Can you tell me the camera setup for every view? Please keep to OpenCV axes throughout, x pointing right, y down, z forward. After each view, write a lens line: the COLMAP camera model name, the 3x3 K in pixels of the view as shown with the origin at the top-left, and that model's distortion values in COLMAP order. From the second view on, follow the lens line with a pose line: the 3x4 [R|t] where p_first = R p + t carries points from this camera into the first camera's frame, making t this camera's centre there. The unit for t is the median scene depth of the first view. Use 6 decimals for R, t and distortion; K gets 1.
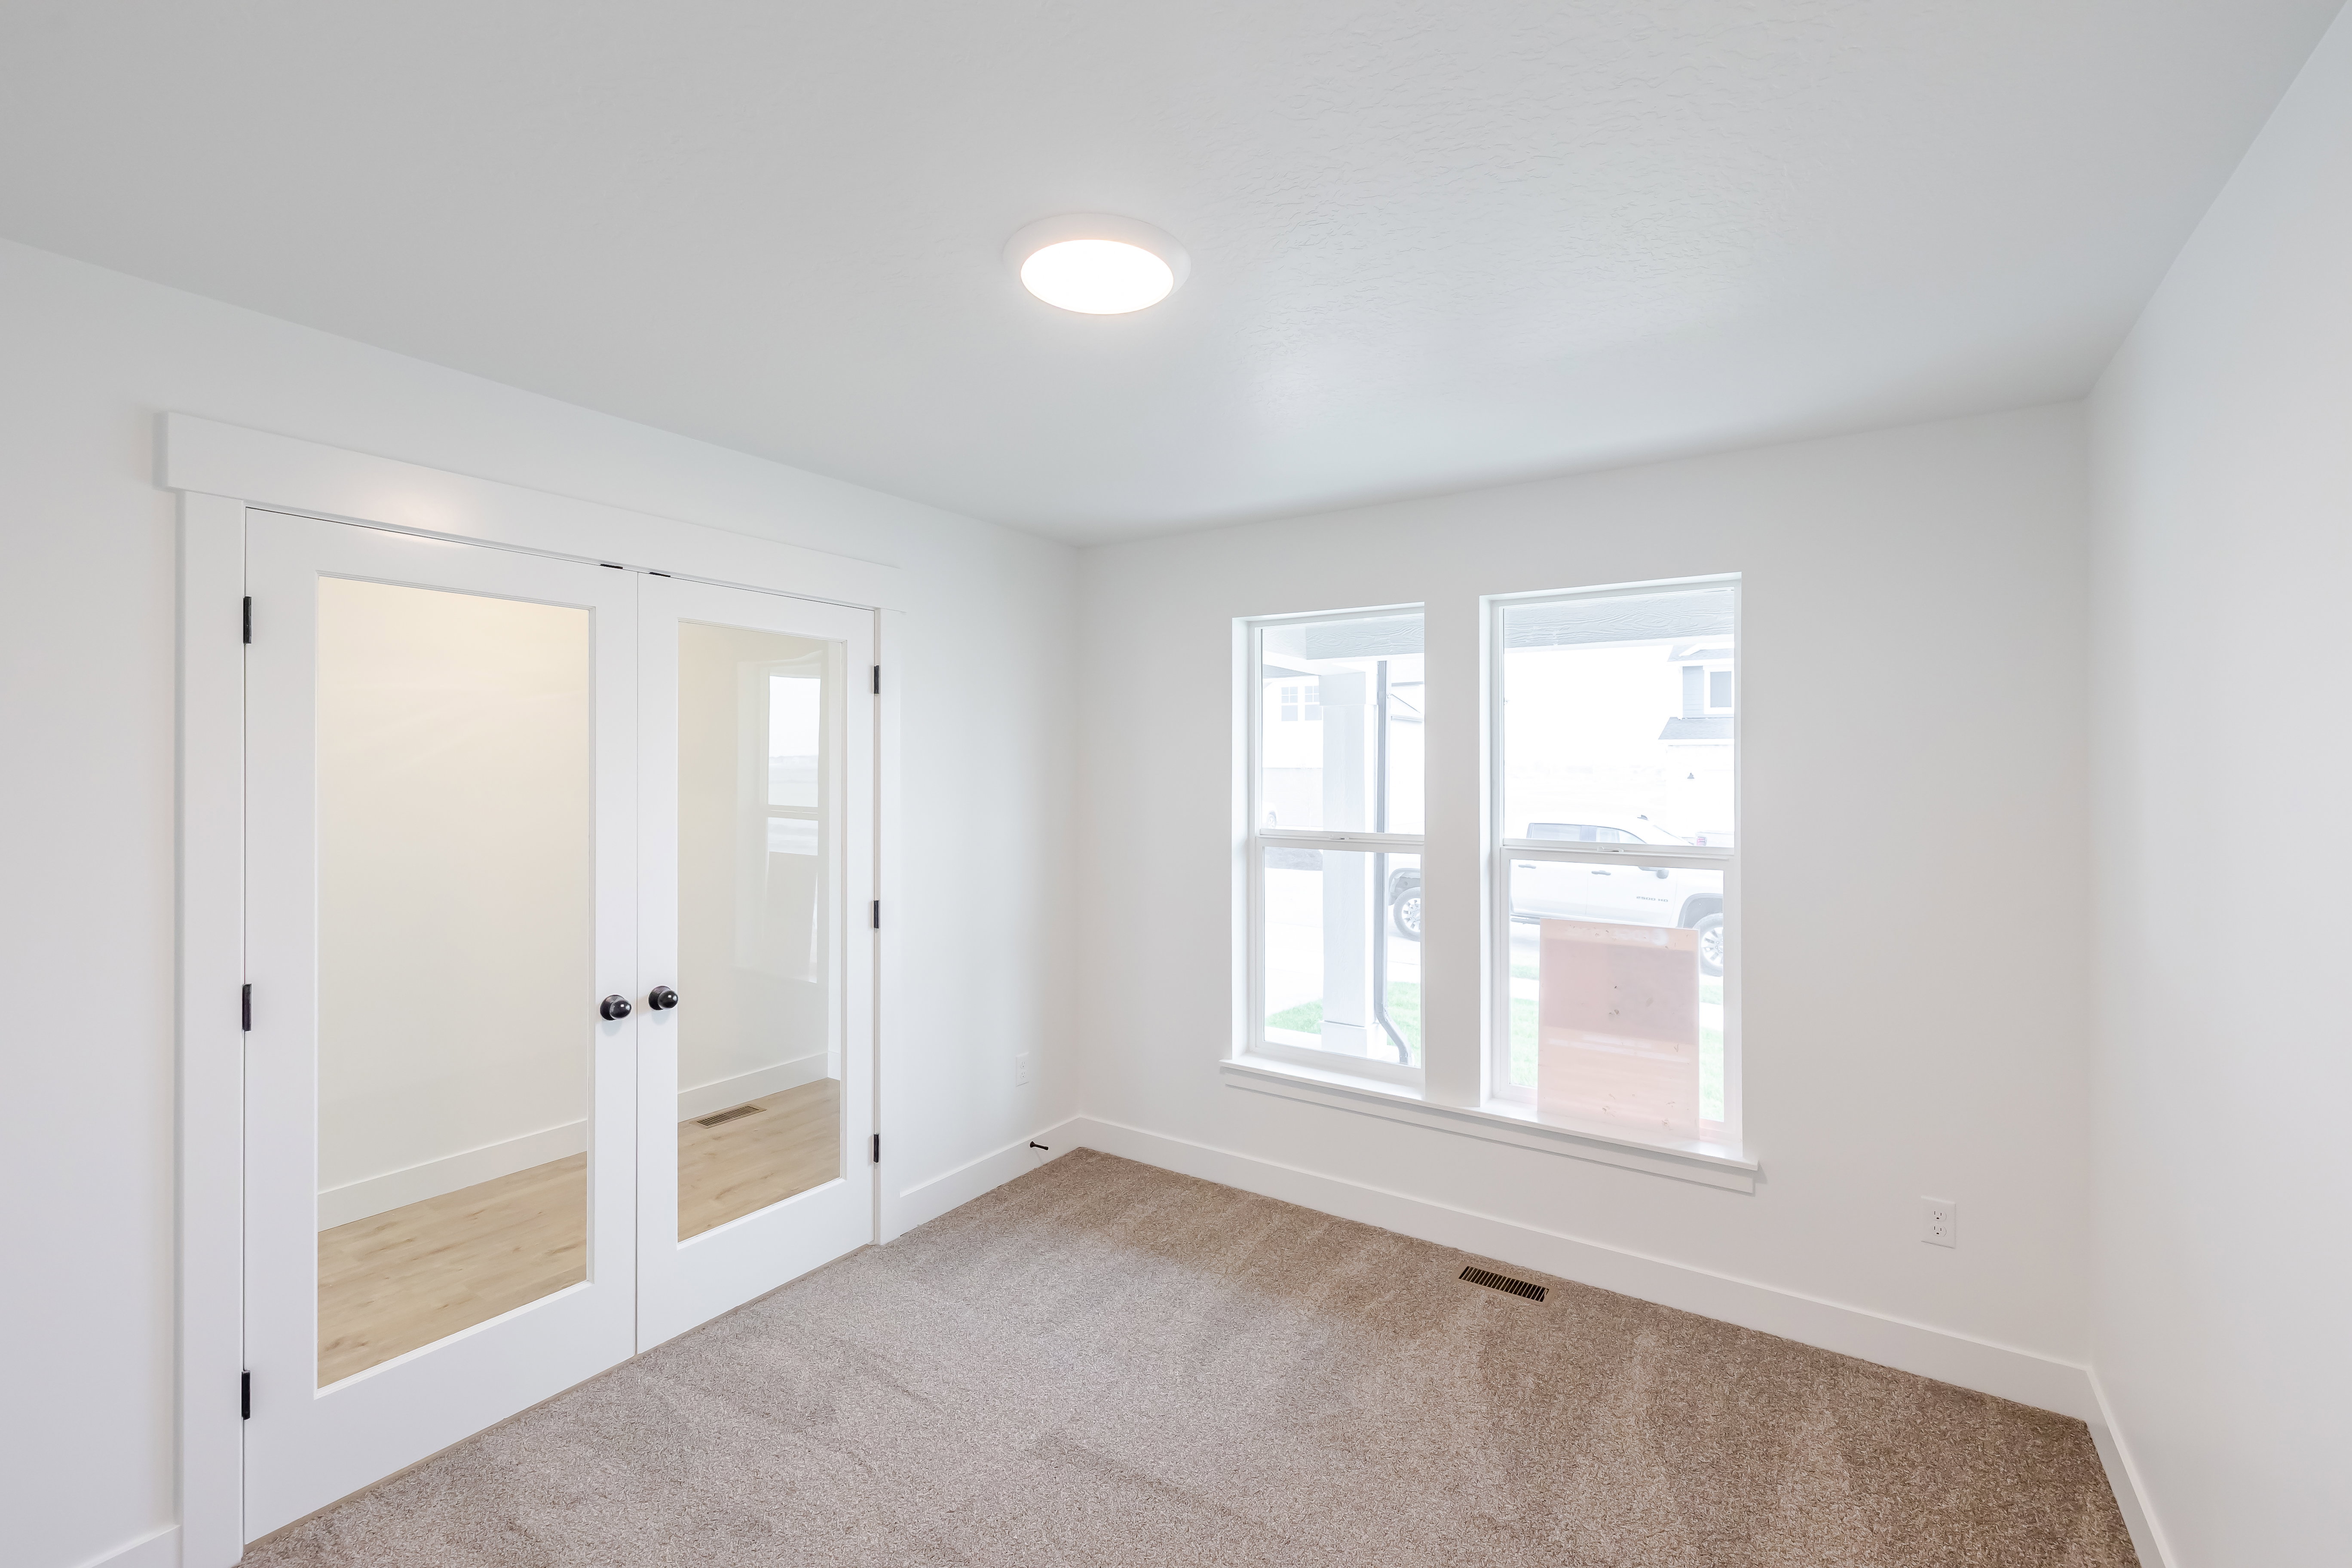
lens RADIAL K [[993.0, 0, 1179.7], [0, 993.0, 769.0], [0, 0, 1]] dist [-0.000030, -0.000071]
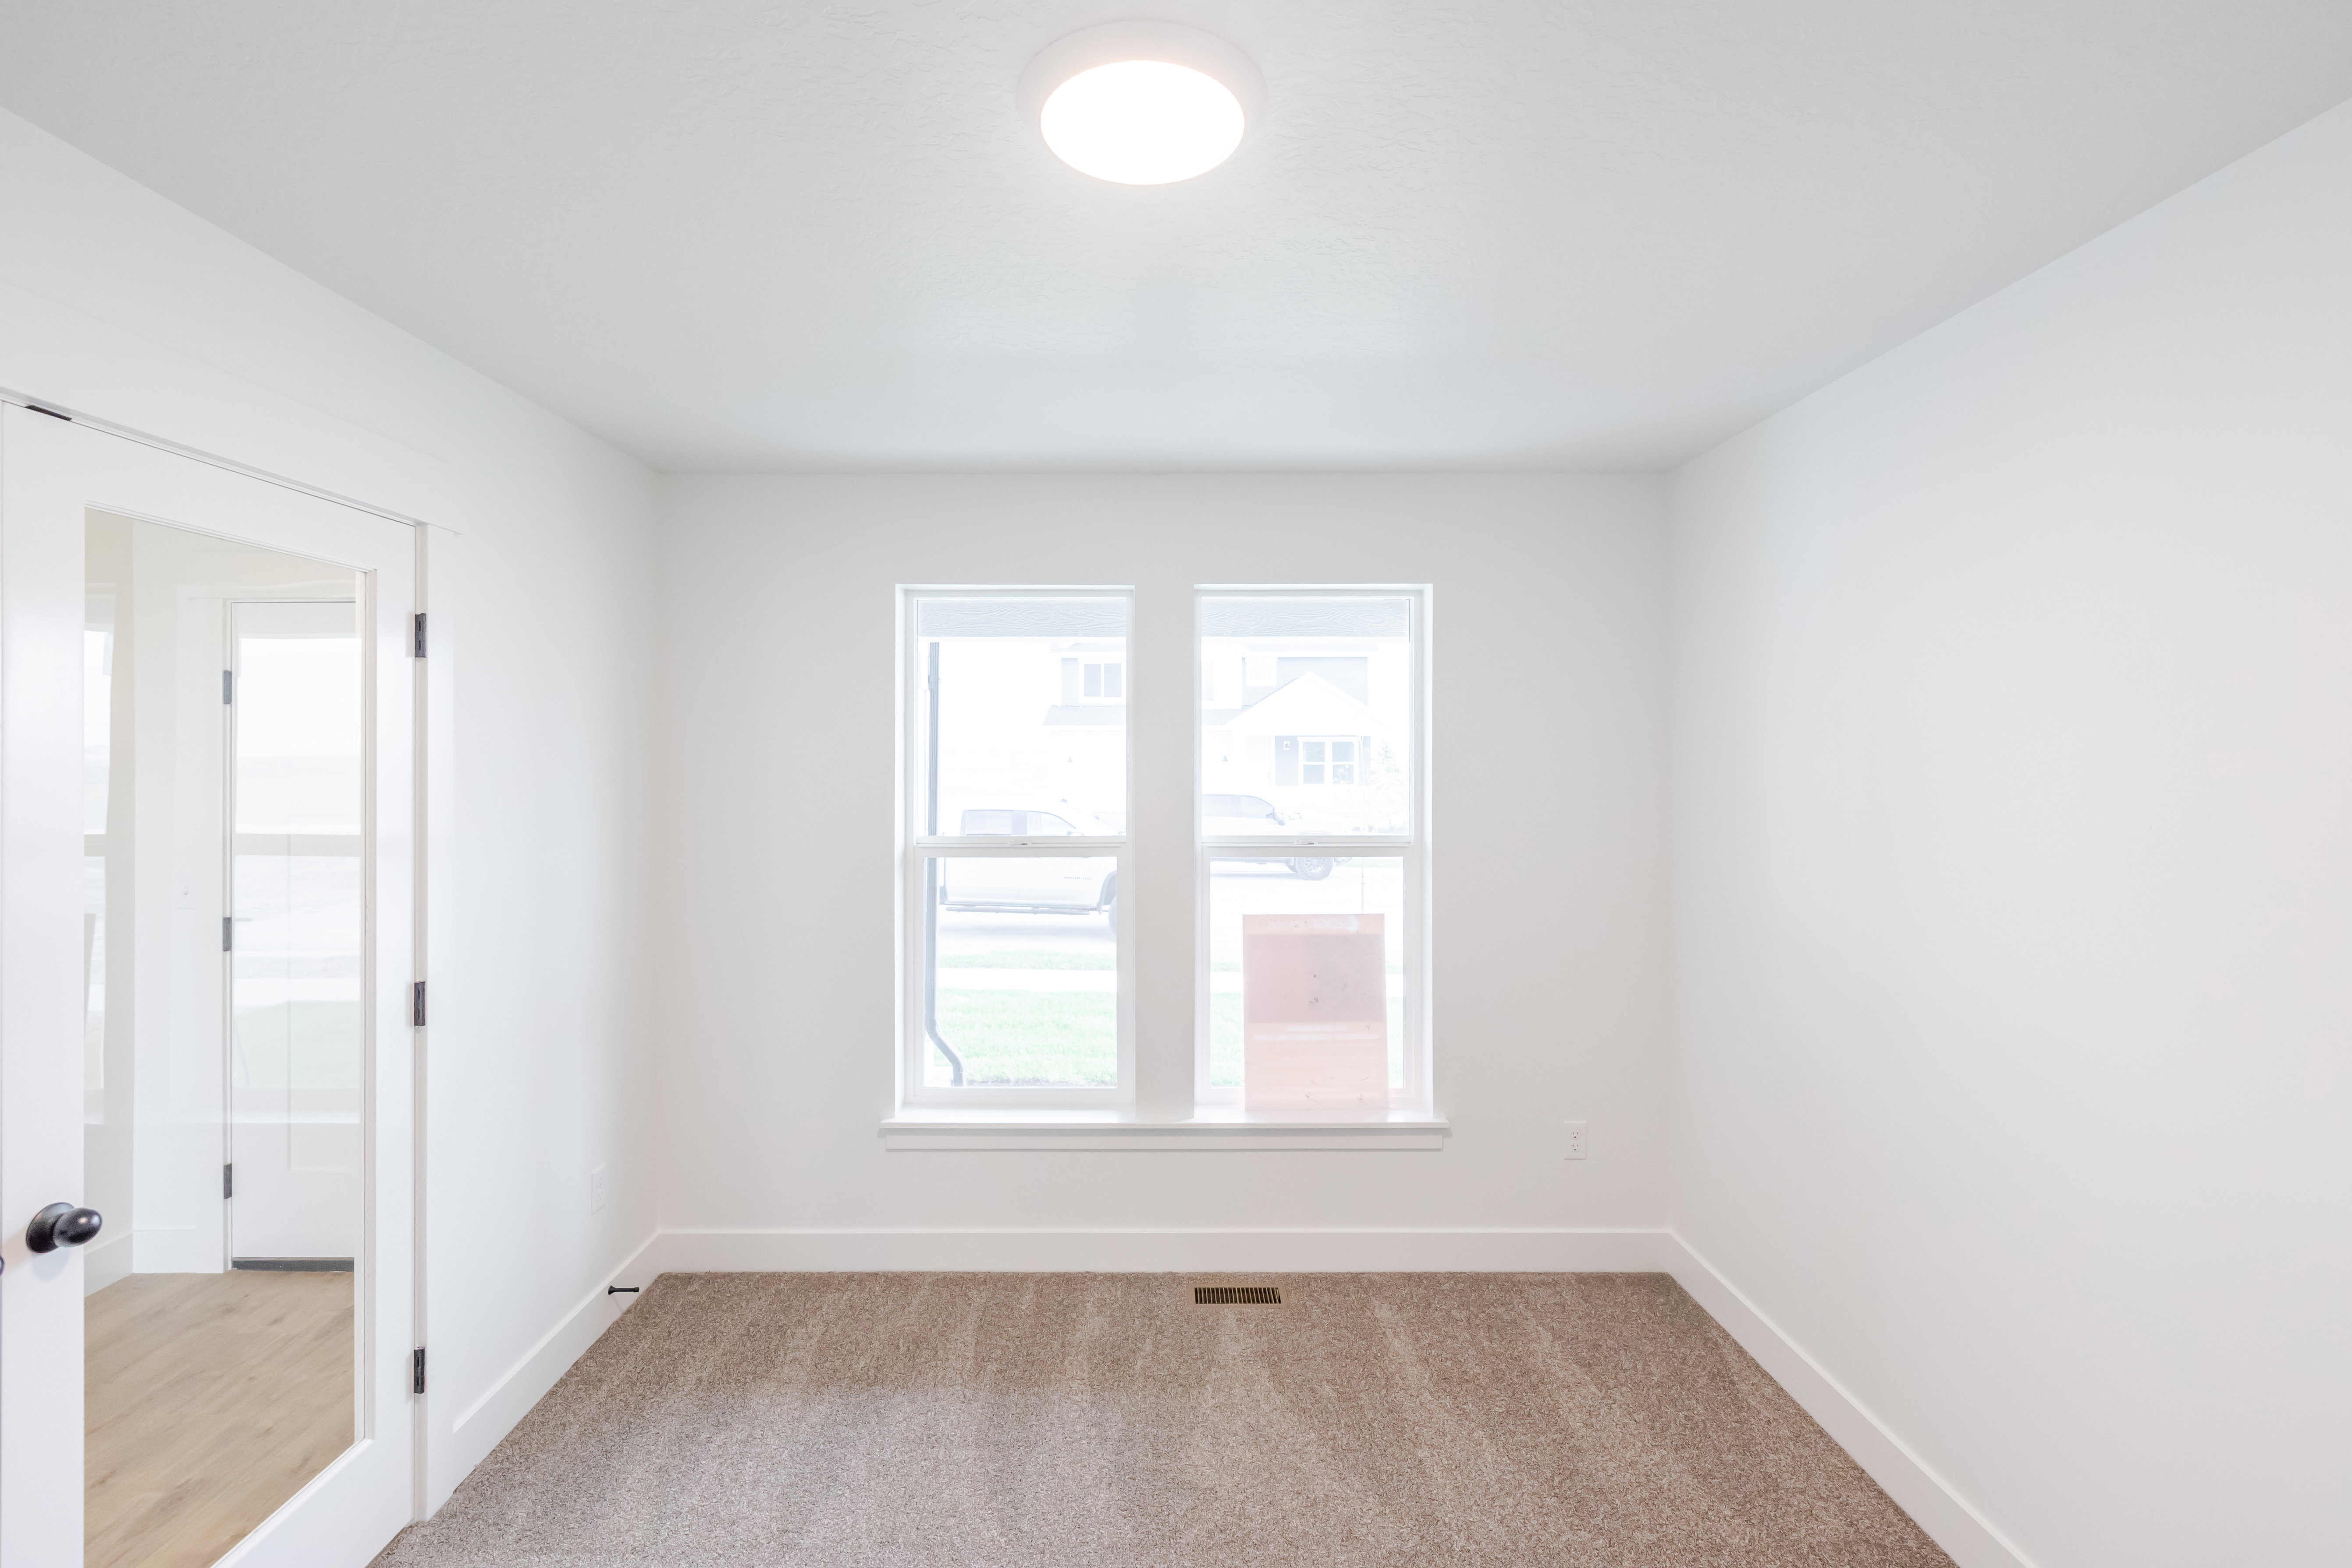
lens RADIAL K [[1029.6, 0, 1167.9], [0, 1029.6, 753.3], [0, 0, 1]] dist [-0.000403, -0.000135]
pose [[0.835554, -0.004660, 0.549388, -0.268709], [0.004857, 0.999988, 0.001095, -0.012719], [-0.549387, 0.001754, 0.835566, 0.186338]]
